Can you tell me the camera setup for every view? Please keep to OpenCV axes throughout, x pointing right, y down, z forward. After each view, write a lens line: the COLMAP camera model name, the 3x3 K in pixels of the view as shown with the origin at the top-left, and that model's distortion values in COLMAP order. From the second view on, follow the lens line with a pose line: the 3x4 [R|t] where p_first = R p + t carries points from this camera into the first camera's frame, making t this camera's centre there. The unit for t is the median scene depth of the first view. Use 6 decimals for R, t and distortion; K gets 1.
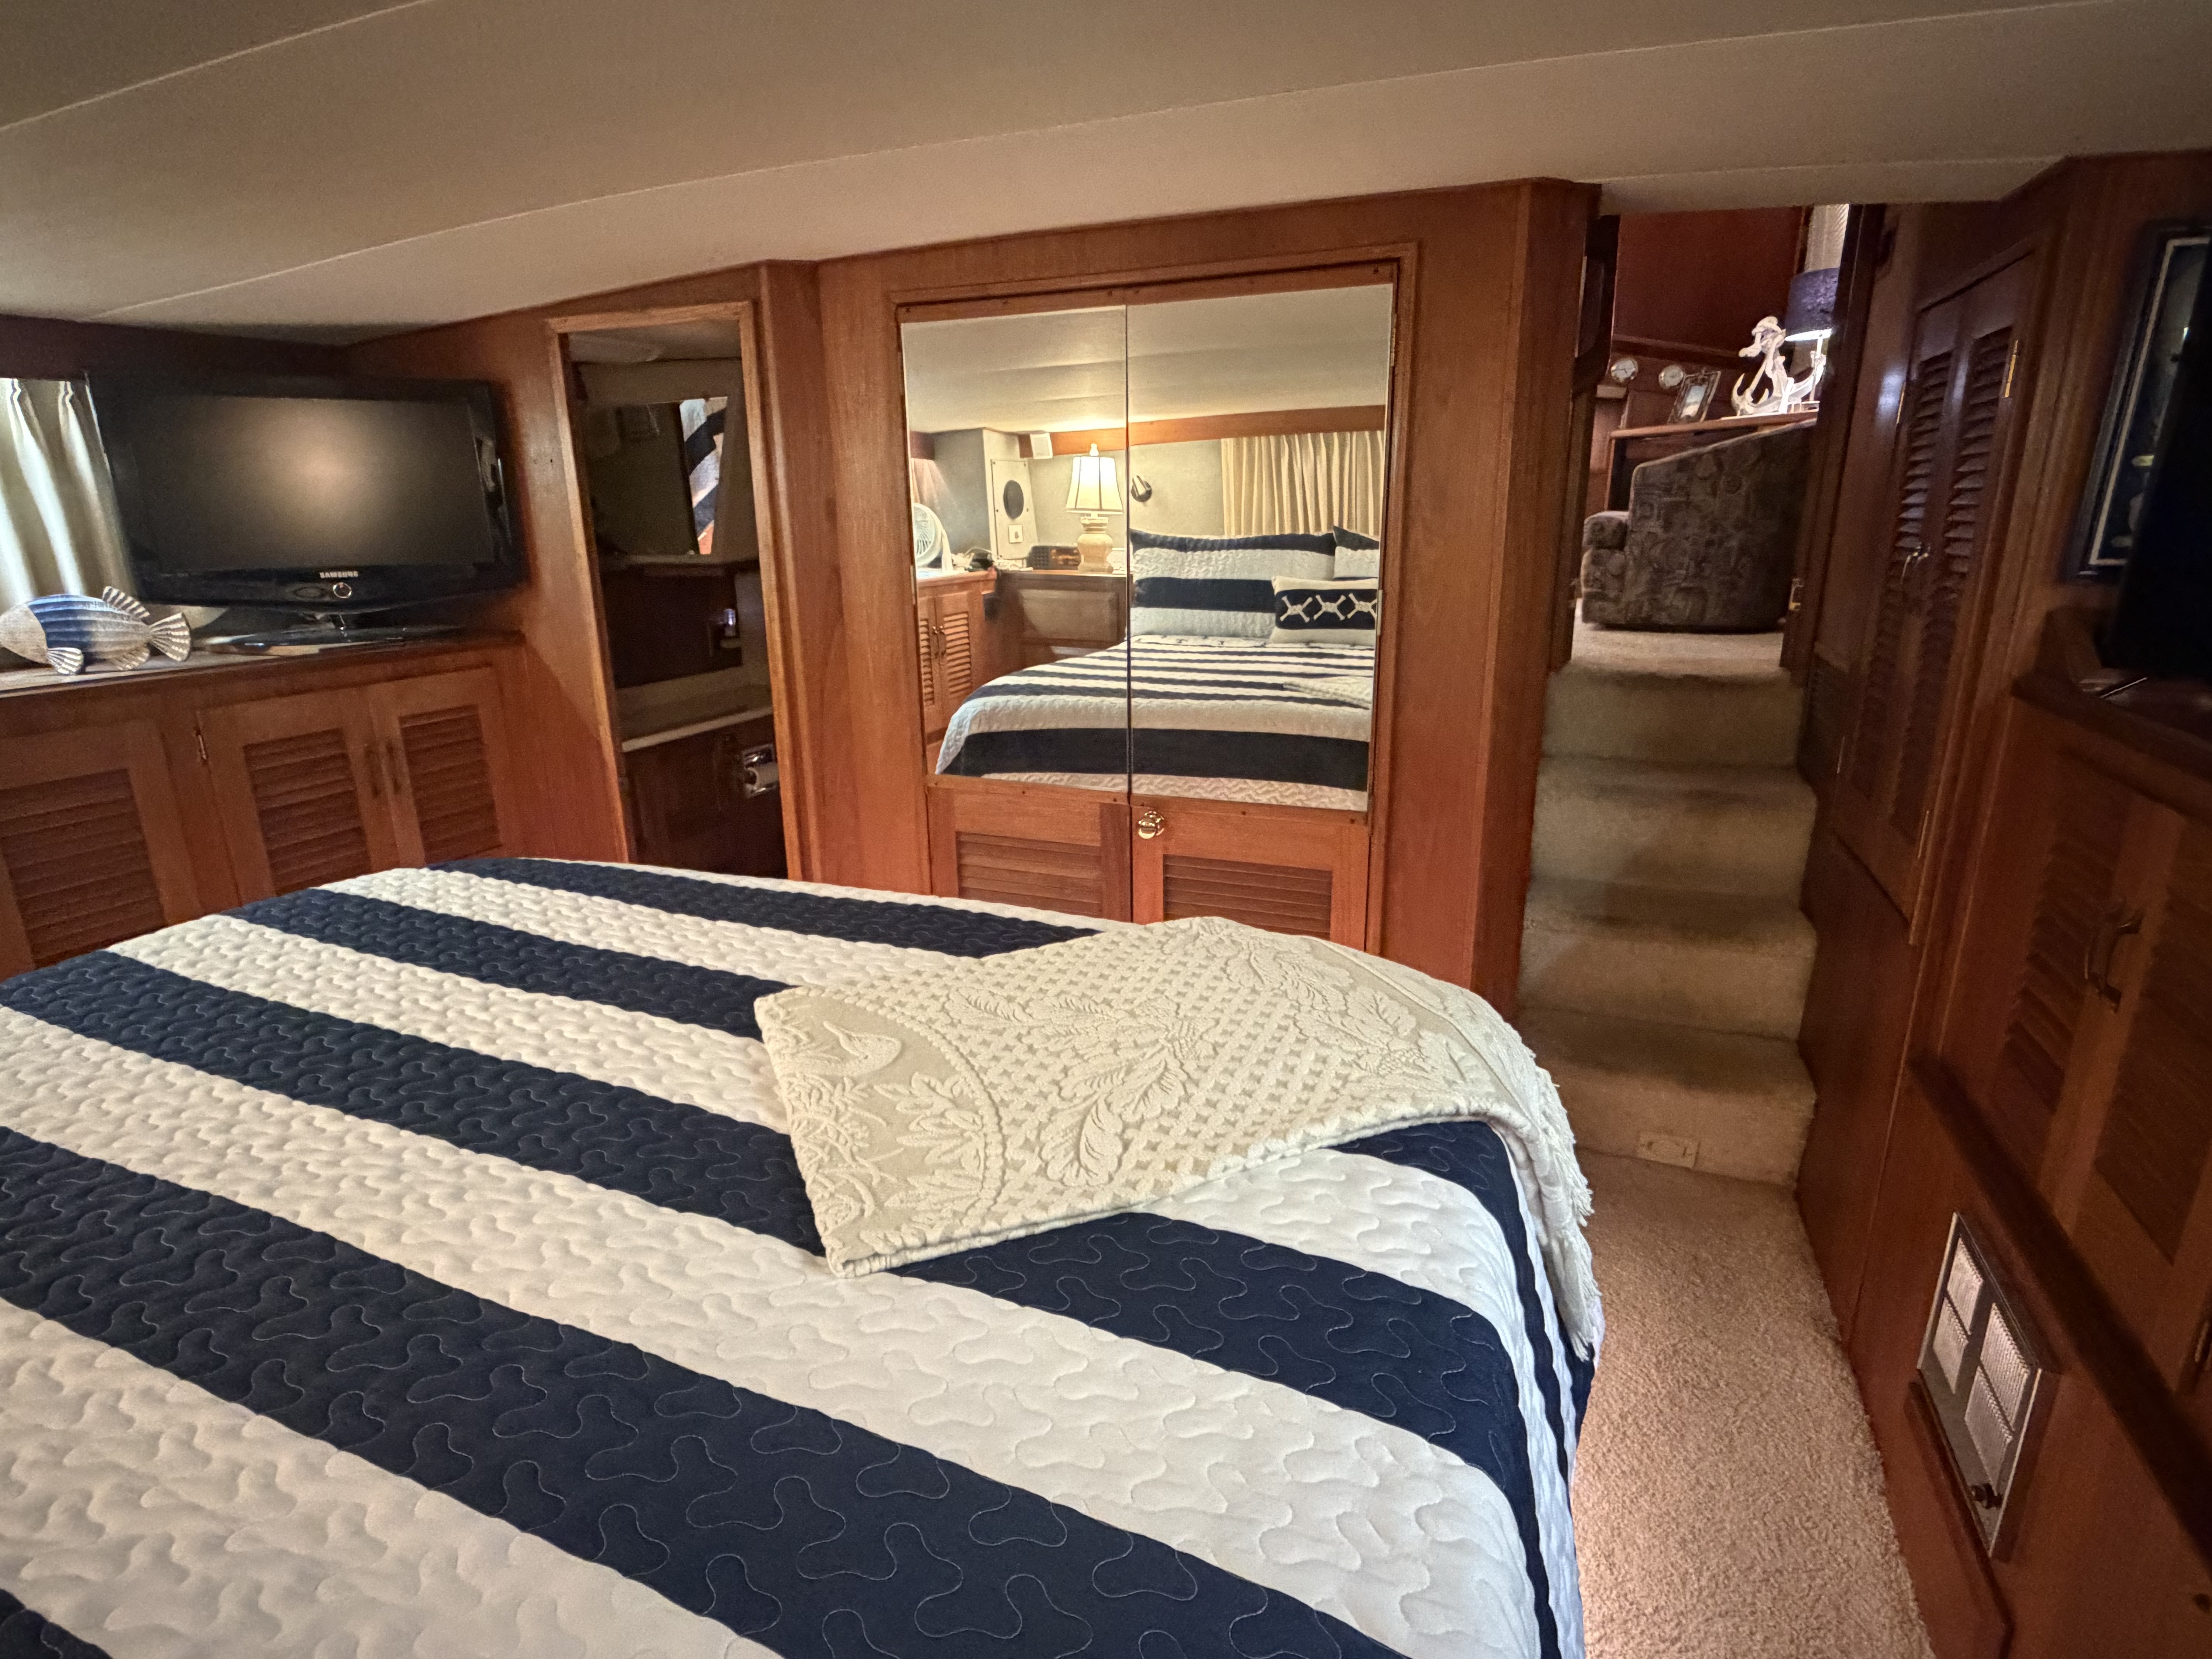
lens RADIAL K [[1117.9, 0, 1097.3], [0, 1117.9, 831.9], [0, 0, 1]] dist [-0.000255, -0.000406]
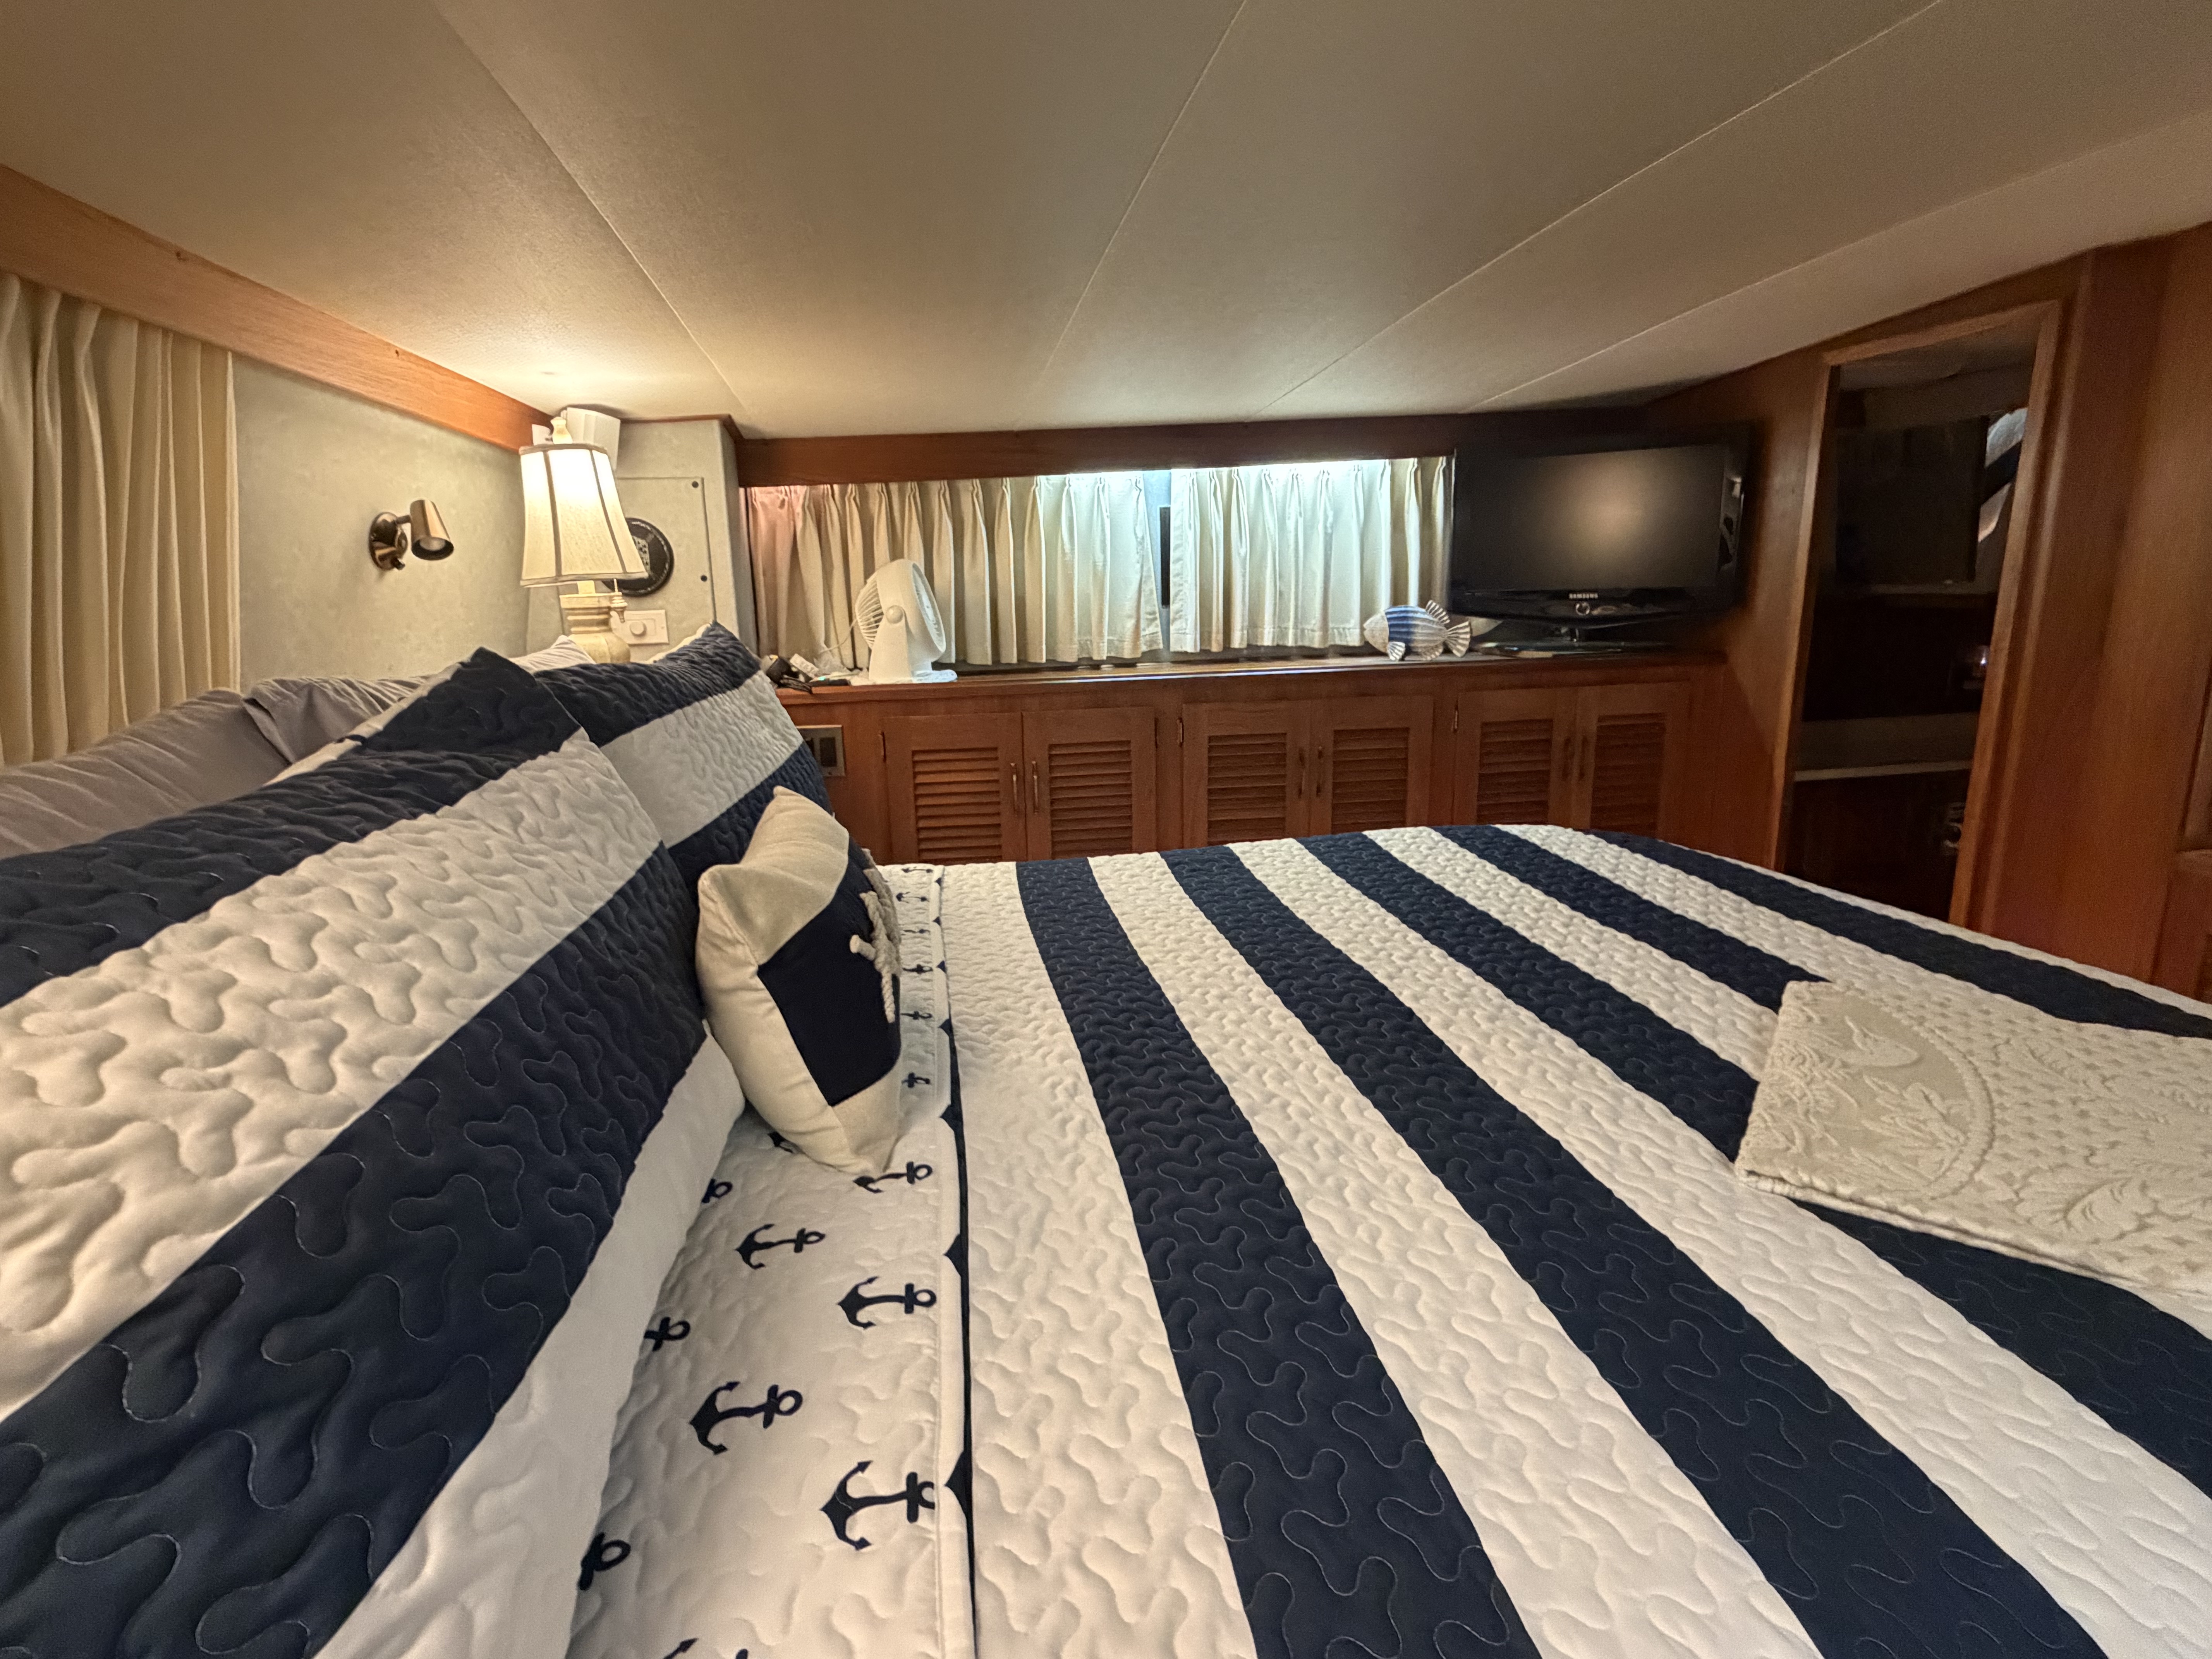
lens RADIAL K [[1117.9, 0, 1097.3], [0, 1117.9, 831.9], [0, 0, 1]] dist [-0.000255, -0.000406]
pose [[0.527028, 0.186669, -0.829093, 0.183822], [-0.213306, 0.973405, 0.083569, 0.057552], [0.822643, 0.132807, 0.552830, -0.134376]]
